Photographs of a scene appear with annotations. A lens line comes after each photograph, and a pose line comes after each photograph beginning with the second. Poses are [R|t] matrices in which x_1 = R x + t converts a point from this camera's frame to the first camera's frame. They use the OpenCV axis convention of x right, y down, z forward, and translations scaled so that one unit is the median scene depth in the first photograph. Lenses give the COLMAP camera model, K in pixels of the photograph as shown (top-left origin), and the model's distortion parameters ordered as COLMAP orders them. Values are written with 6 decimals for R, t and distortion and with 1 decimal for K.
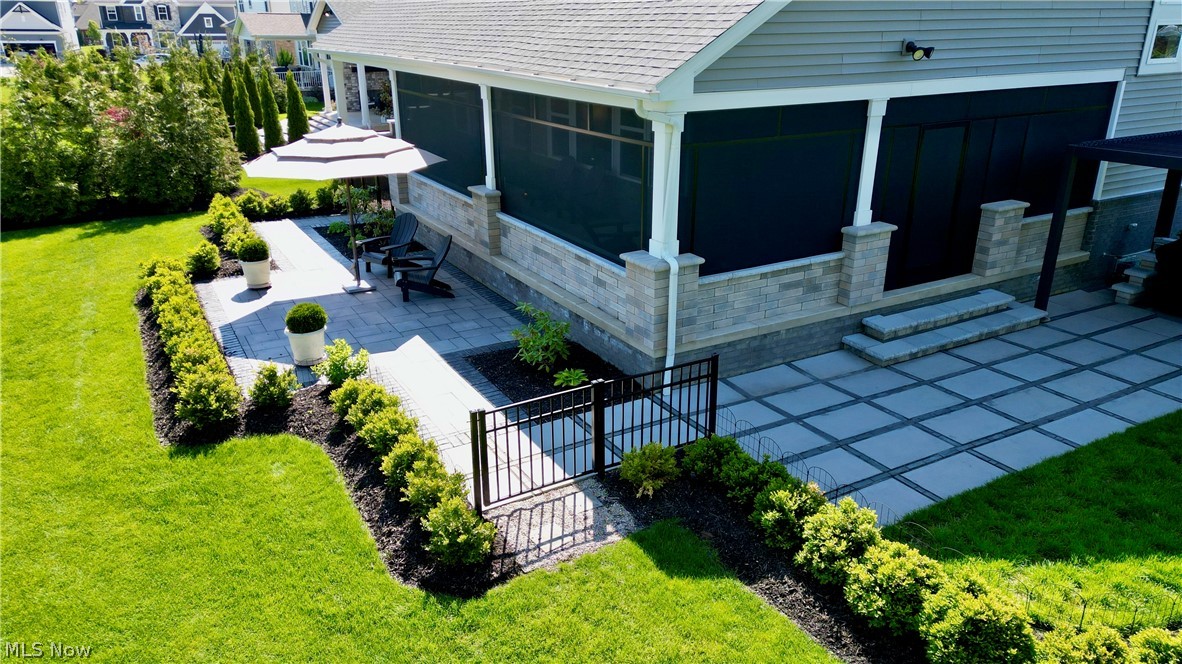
lens RADIAL K [[820.8, 0, 587.5], [0, 820.8, 334.2], [0, 0, 1]] dist [0.092547, -0.095305]
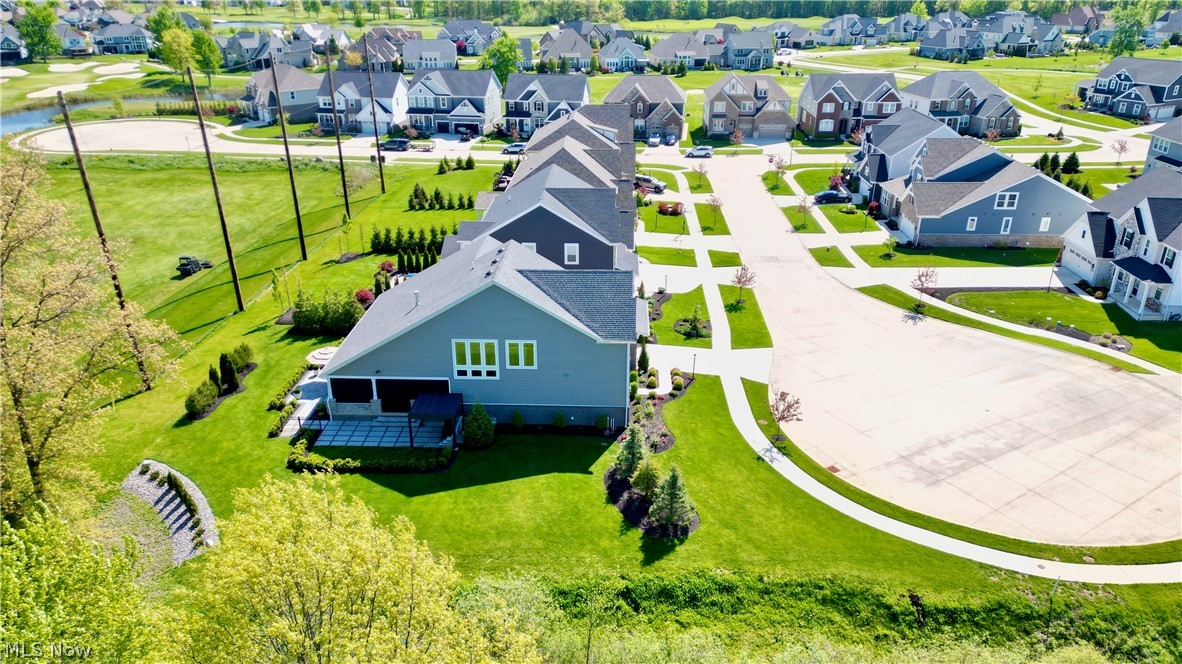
lens RADIAL K [[820.8, 0, 587.5], [0, 820.8, 334.2], [0, 0, 1]] dist [0.092547, -0.095305]
pose [[0.844923, 0.215998, -0.489336, 3.903302], [-0.186477, 0.976394, 0.109005, -1.343215], [0.501329, -0.000851, 0.865256, -2.824554]]
